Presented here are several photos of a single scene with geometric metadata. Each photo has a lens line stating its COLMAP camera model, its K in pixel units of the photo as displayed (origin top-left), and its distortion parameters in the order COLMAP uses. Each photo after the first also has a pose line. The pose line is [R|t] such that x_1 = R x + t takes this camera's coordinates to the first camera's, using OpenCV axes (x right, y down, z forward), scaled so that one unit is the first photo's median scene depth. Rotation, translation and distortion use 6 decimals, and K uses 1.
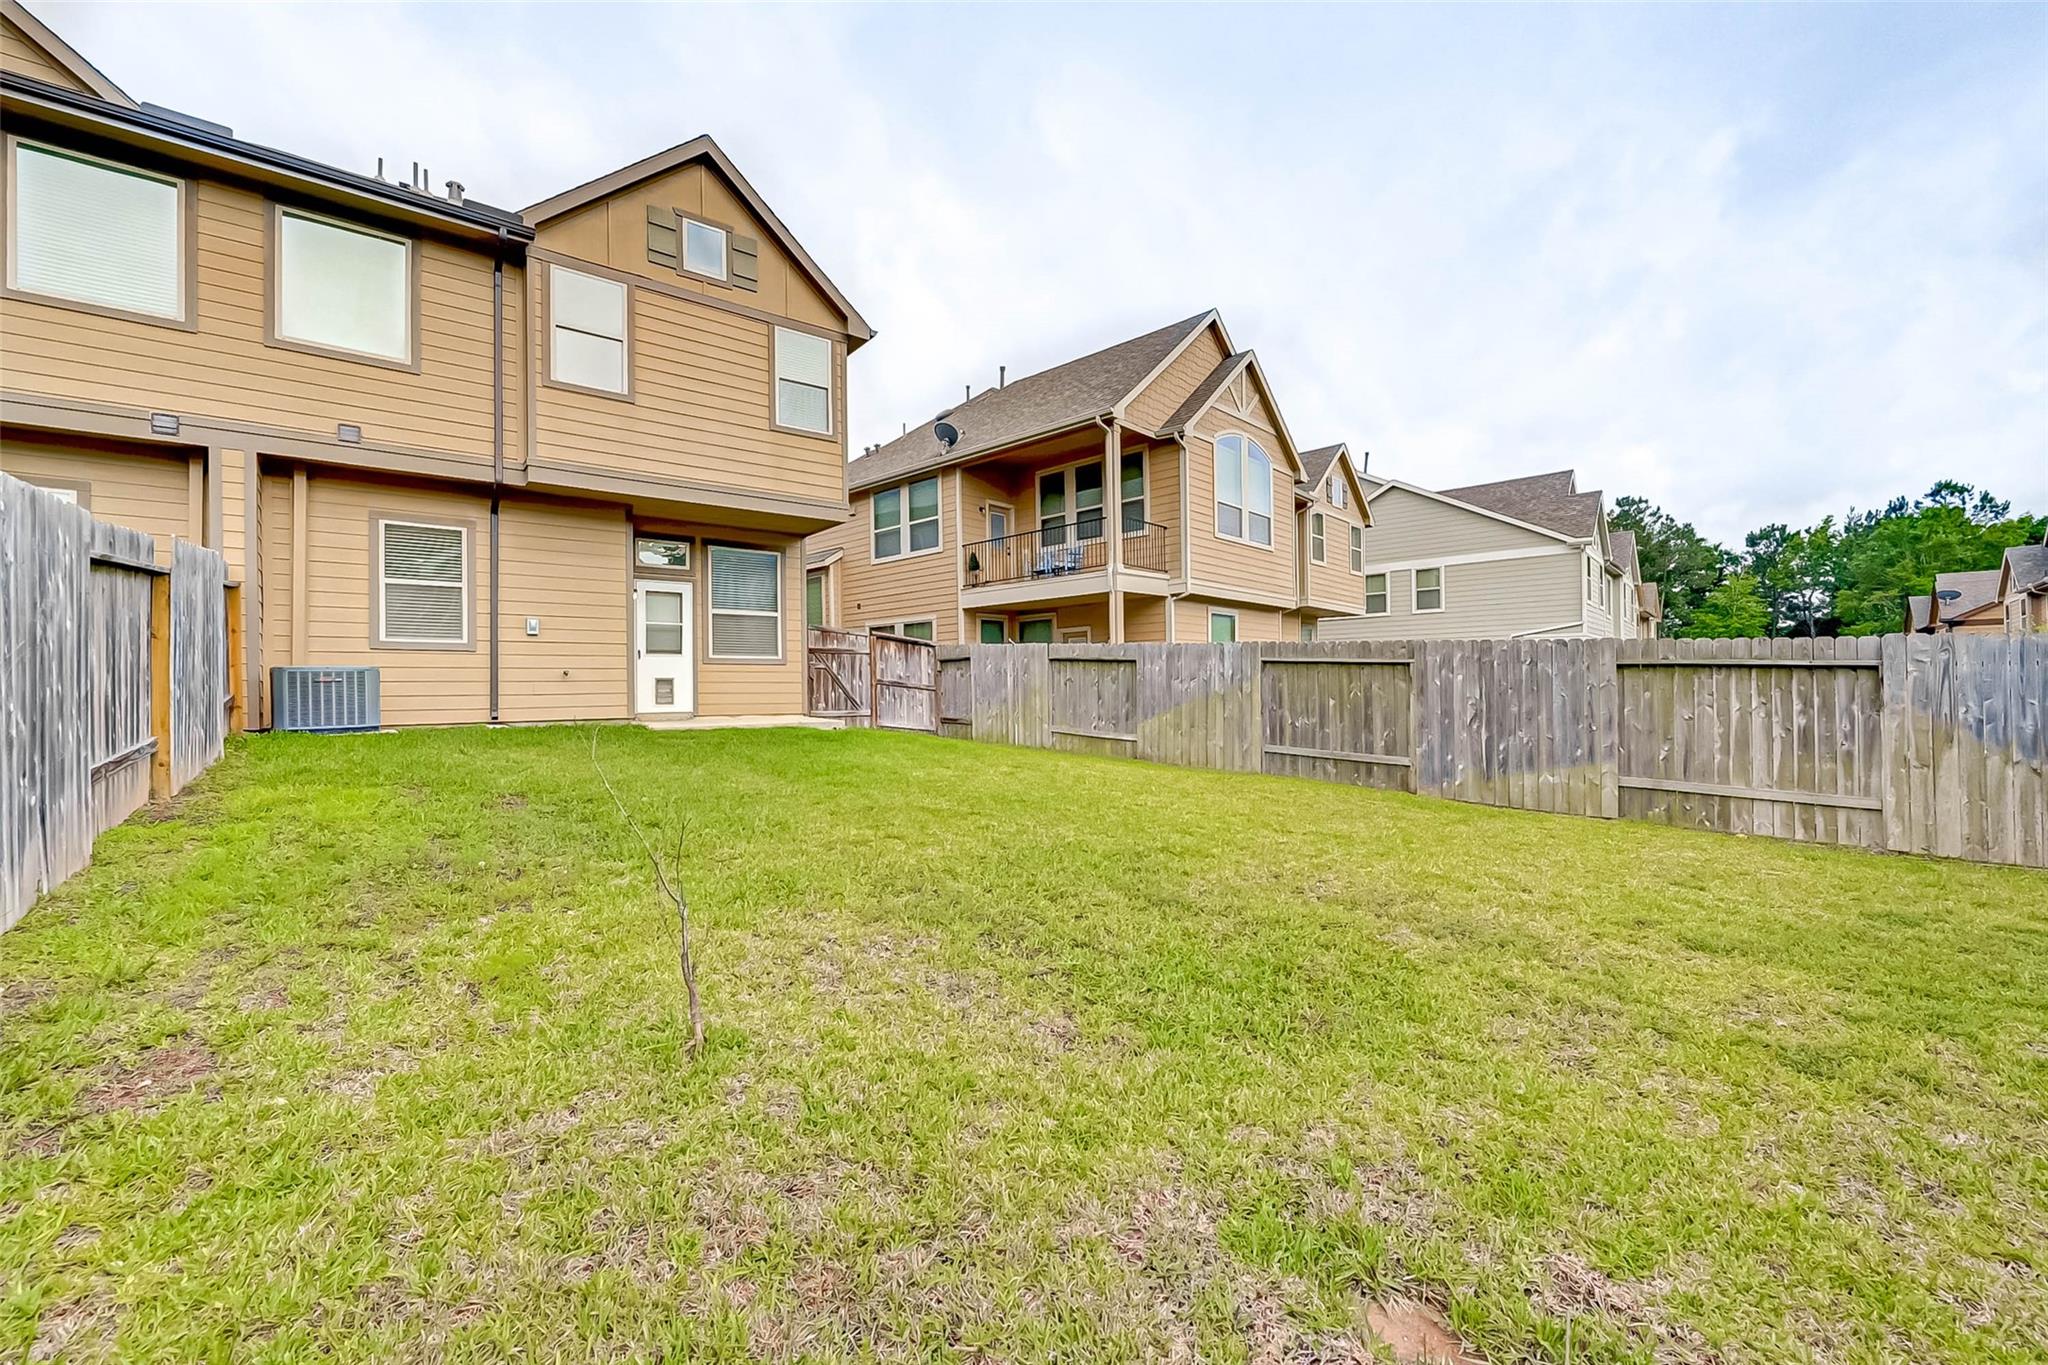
lens RADIAL K [[826.6, 0, 1025.0], [0, 826.6, 675.8], [0, 0, 1]] dist [-0.001115, -0.000034]
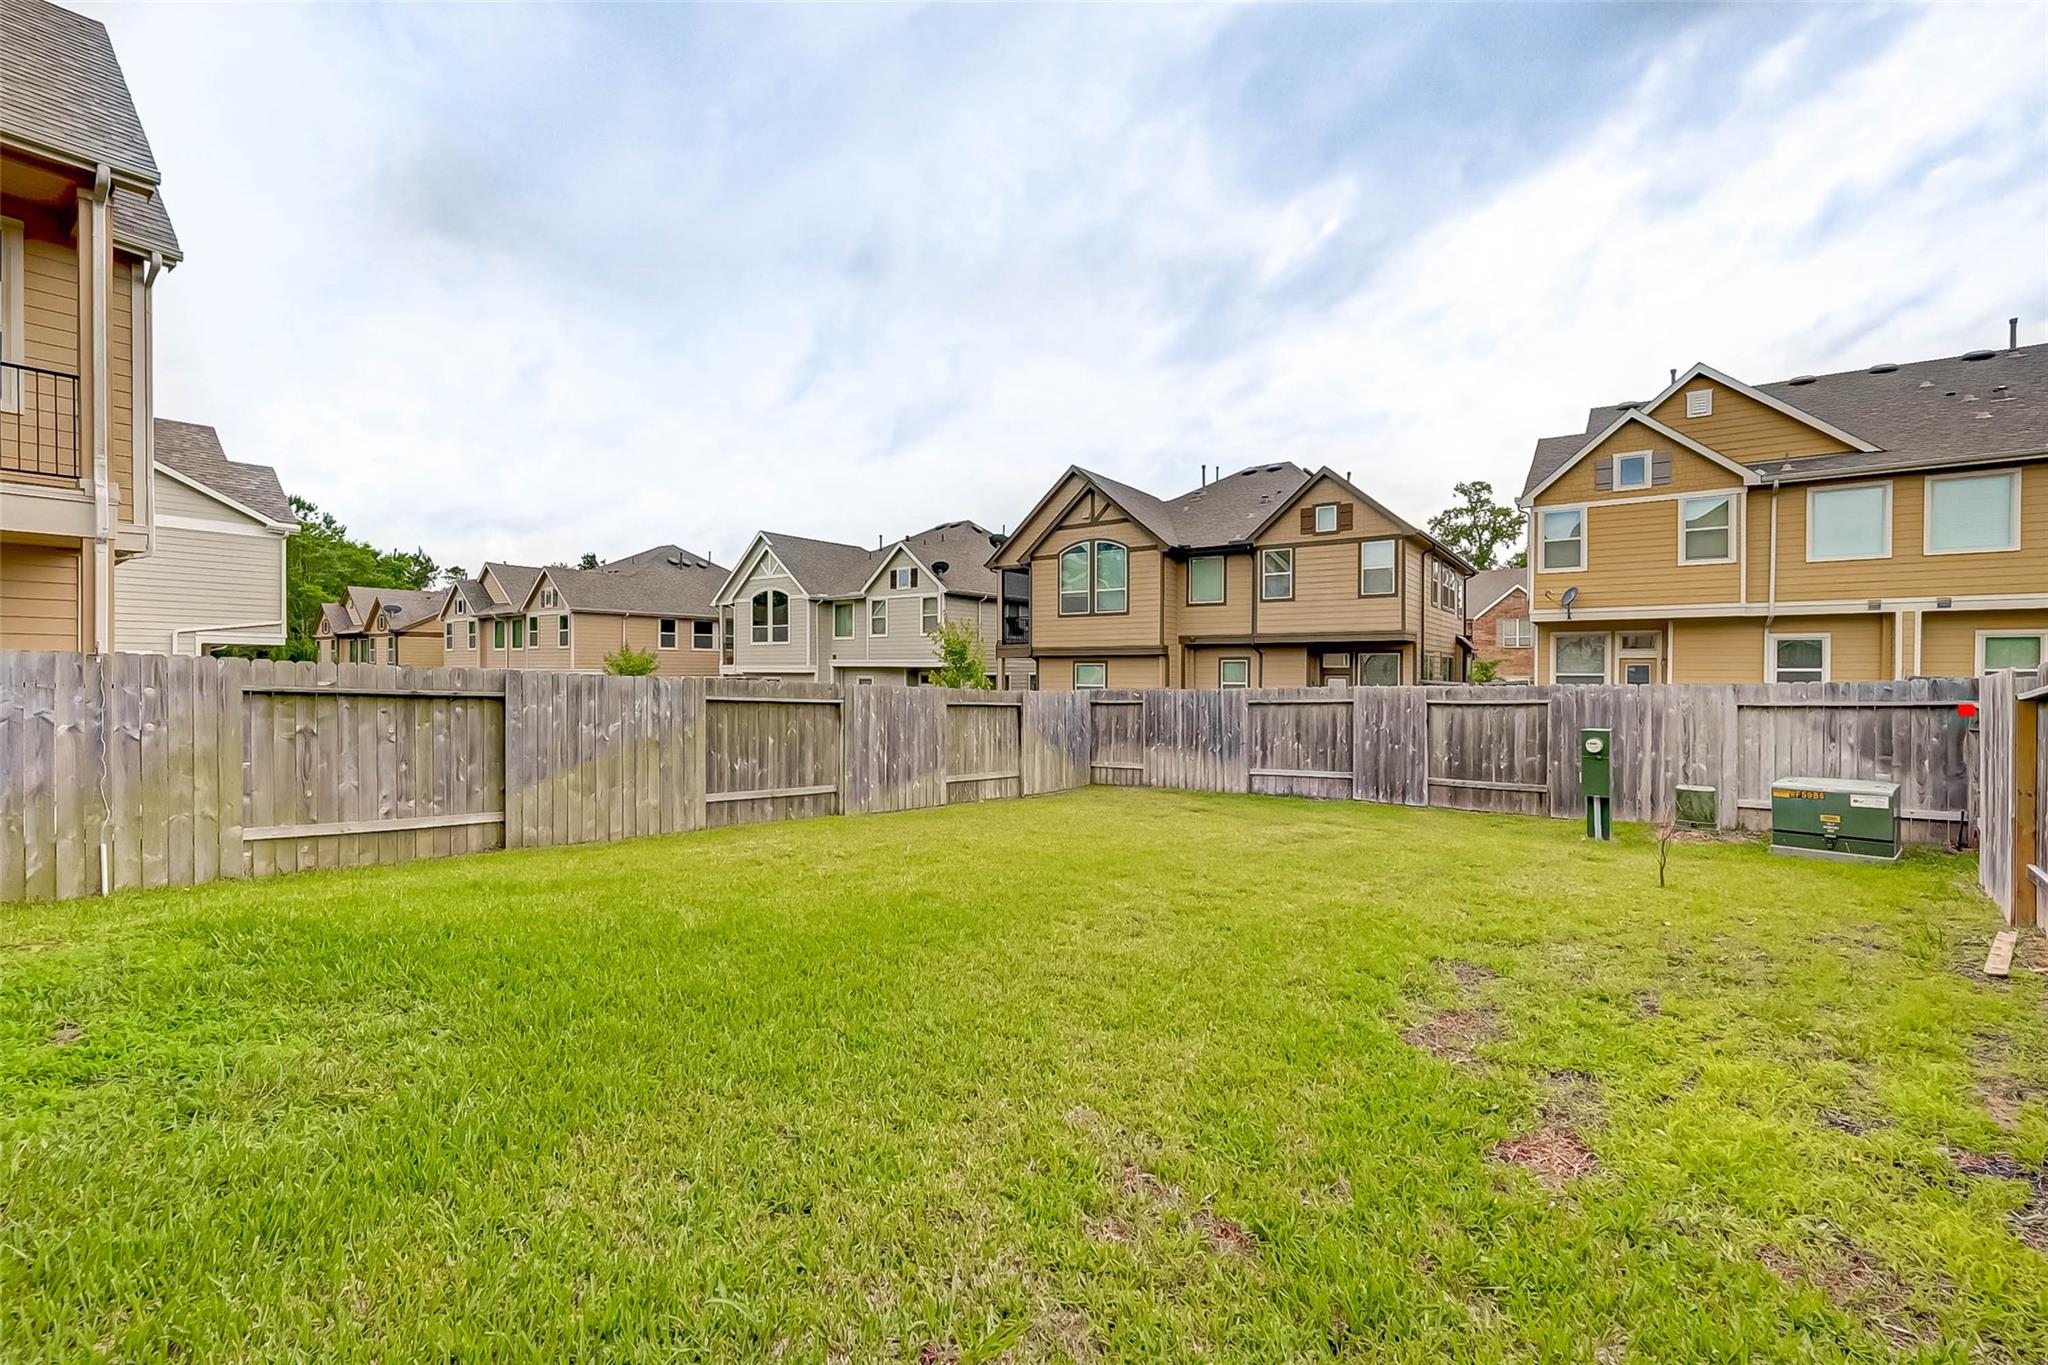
lens RADIAL K [[826.6, 0, 1028.7], [0, 826.6, 688.8], [0, 0, 1]] dist [-0.001115, -0.000034]
pose [[-0.104643, 0.010664, 0.994453, -0.669220], [0.002150, 0.999943, -0.010497, -0.021454], [-0.994508, 0.001040, -0.104660, 0.796857]]
